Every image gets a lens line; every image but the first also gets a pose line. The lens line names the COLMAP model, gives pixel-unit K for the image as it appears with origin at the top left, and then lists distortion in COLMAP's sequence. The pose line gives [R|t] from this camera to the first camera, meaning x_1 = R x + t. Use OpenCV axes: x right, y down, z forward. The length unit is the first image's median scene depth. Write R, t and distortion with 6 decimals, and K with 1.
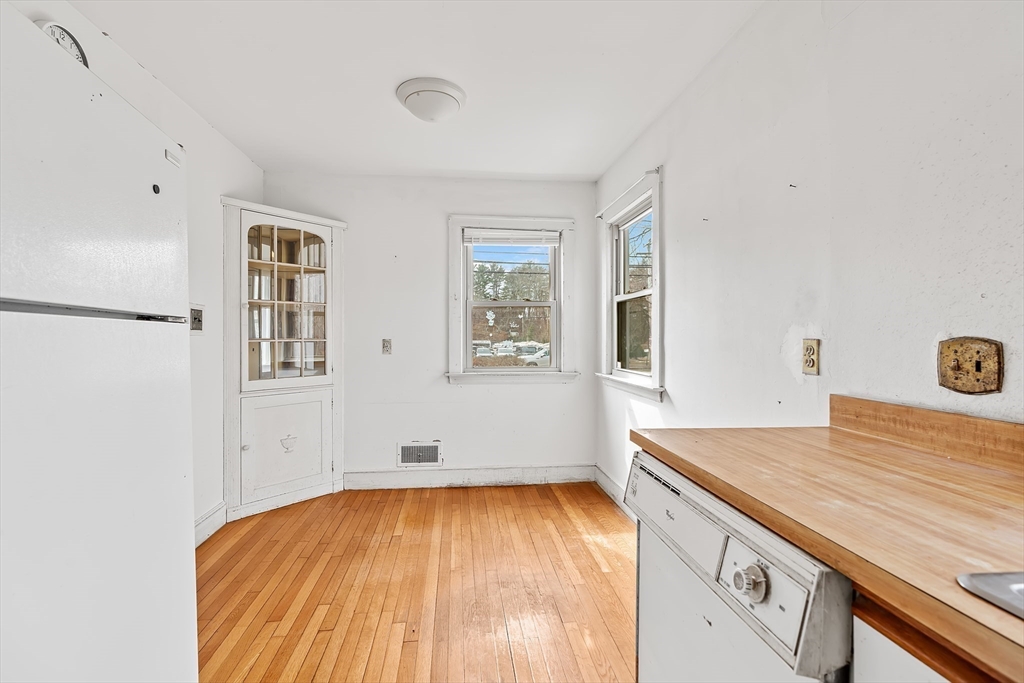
lens RADIAL K [[463.0, 0, 511.0], [0, 463.0, 338.1], [0, 0, 1]] dist [-0.019697, 0.010098]
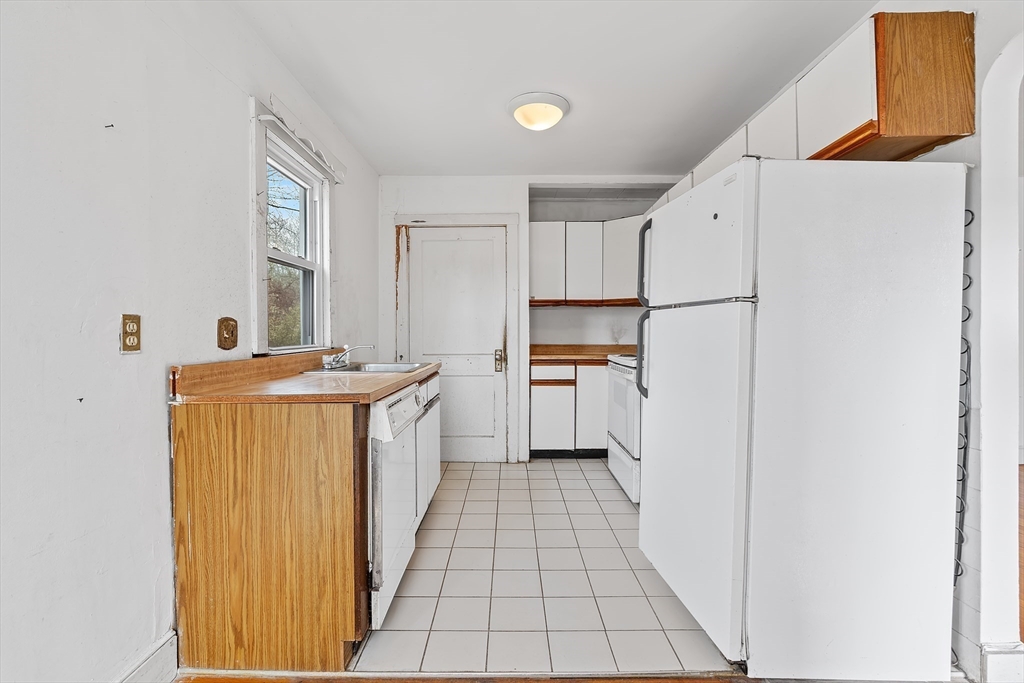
lens RADIAL K [[463.0, 0, 511.0], [0, 463.0, 338.1], [0, 0, 1]] dist [-0.019697, 0.010098]
pose [[-0.993011, -0.001447, 0.118013, -0.088363], [0.000819, 0.999816, 0.019152, 0.013604], [-0.118019, 0.019115, -0.992827, 0.800703]]
